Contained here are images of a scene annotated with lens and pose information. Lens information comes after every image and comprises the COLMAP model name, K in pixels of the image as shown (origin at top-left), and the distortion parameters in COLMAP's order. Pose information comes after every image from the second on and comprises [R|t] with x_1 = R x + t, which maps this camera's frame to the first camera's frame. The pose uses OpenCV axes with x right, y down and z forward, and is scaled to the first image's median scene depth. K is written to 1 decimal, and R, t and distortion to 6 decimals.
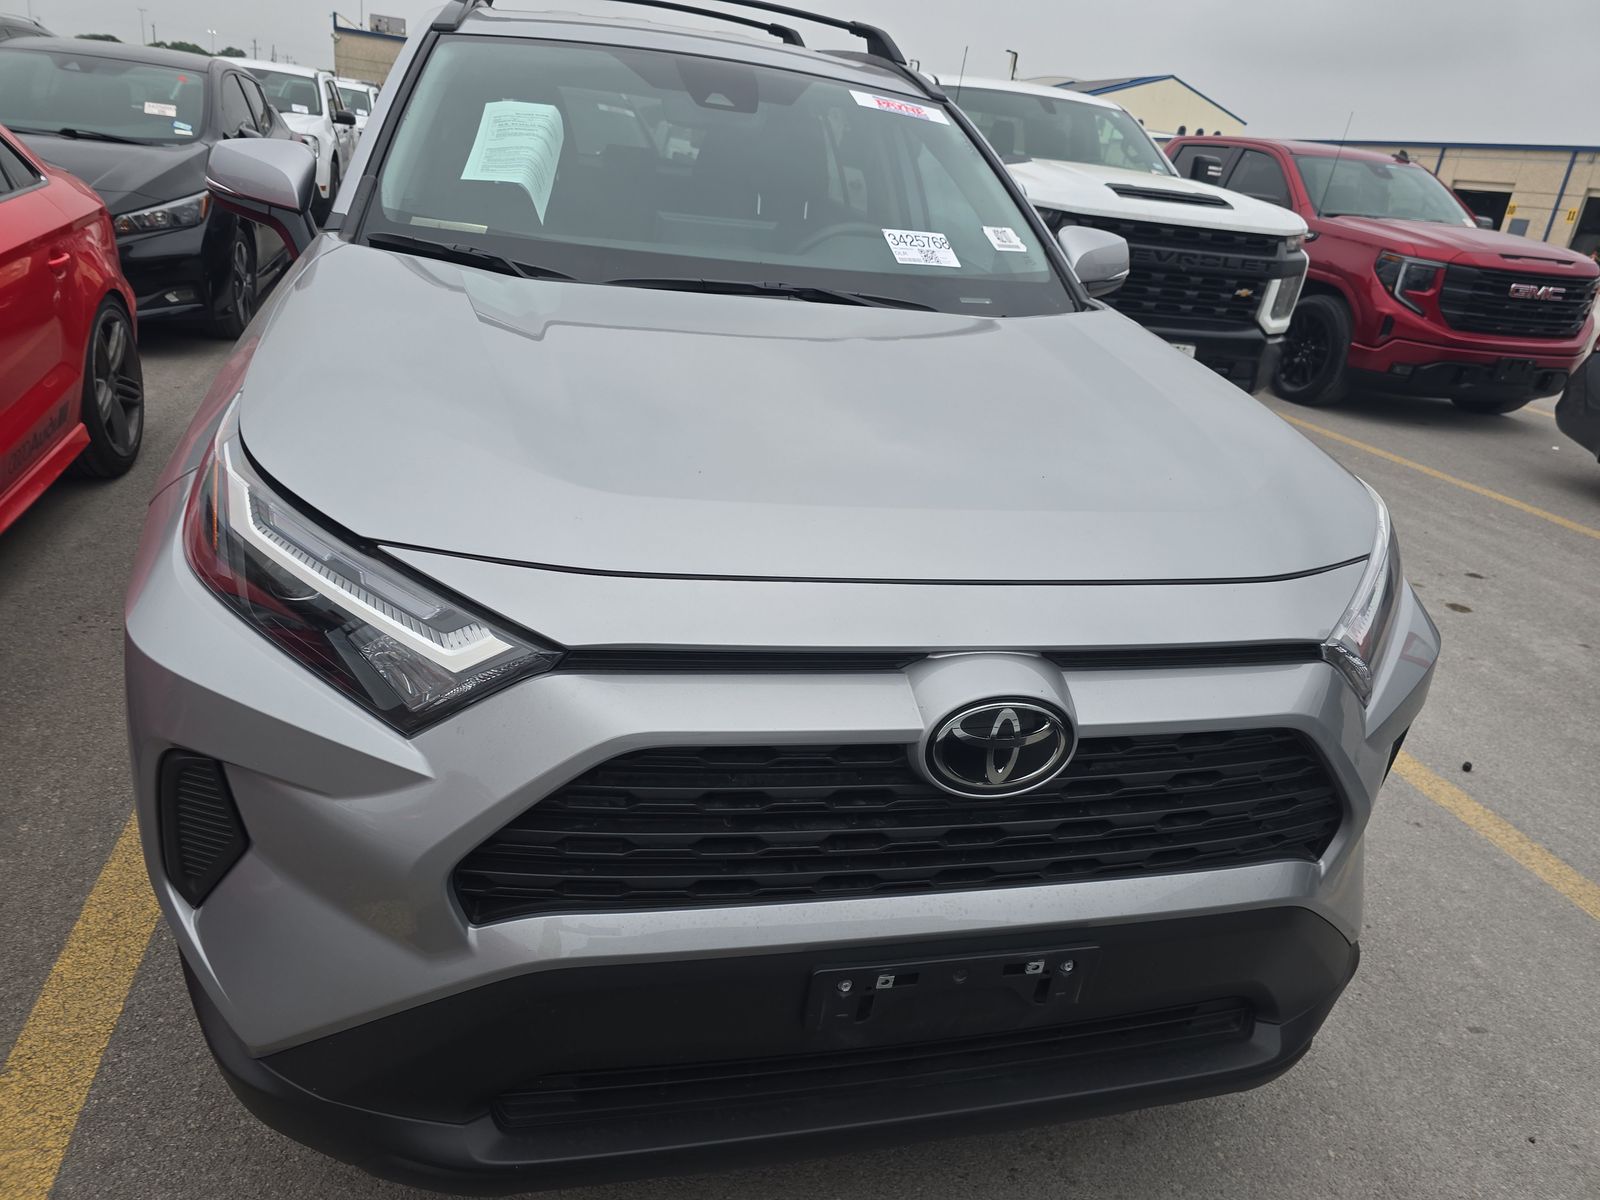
lens RADIAL K [[1042.3, 0, 800.0], [0, 1042.3, 600.0], [0, 0, 1]] dist [0.050513, -0.044411]
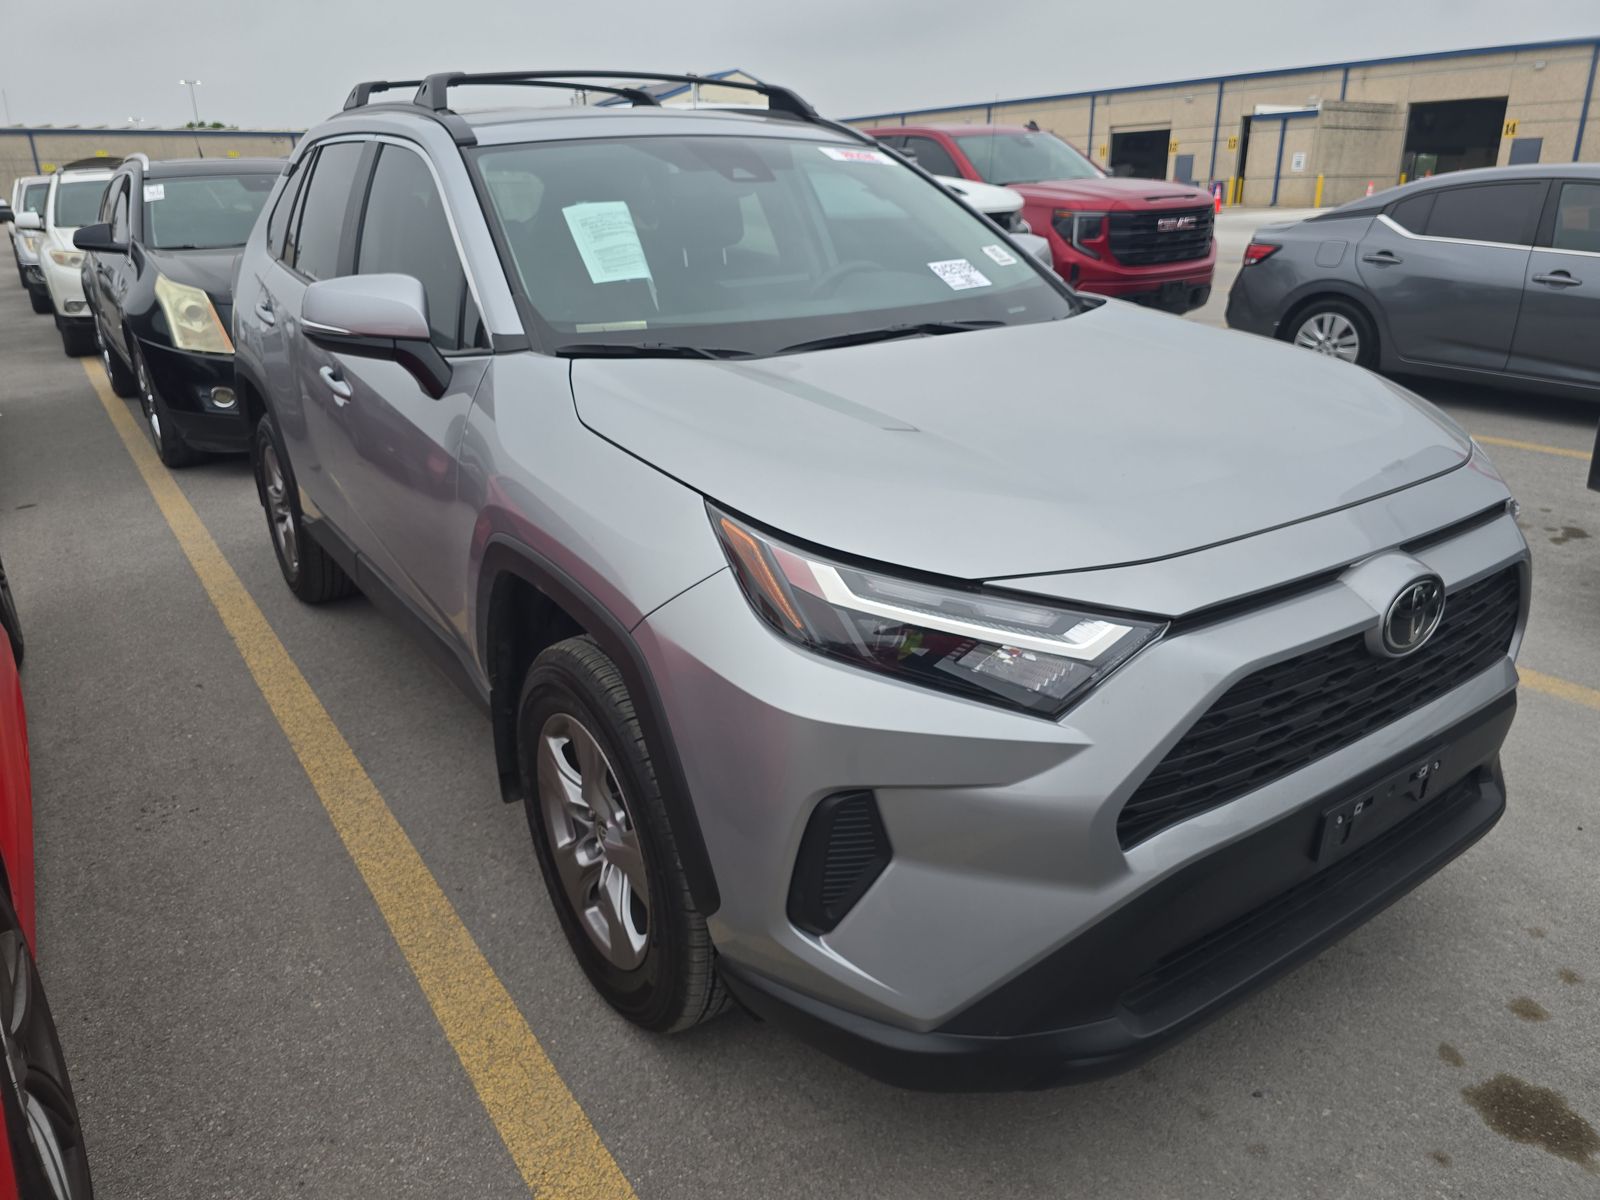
lens RADIAL K [[1042.3, 0, 800.0], [0, 1042.3, 600.0], [0, 0, 1]] dist [0.050513, -0.044411]
pose [[0.932305, -0.245381, 0.265699, -0.455651], [0.247646, 0.968515, 0.025497, -0.056846], [-0.263590, 0.042029, 0.963719, -0.069100]]
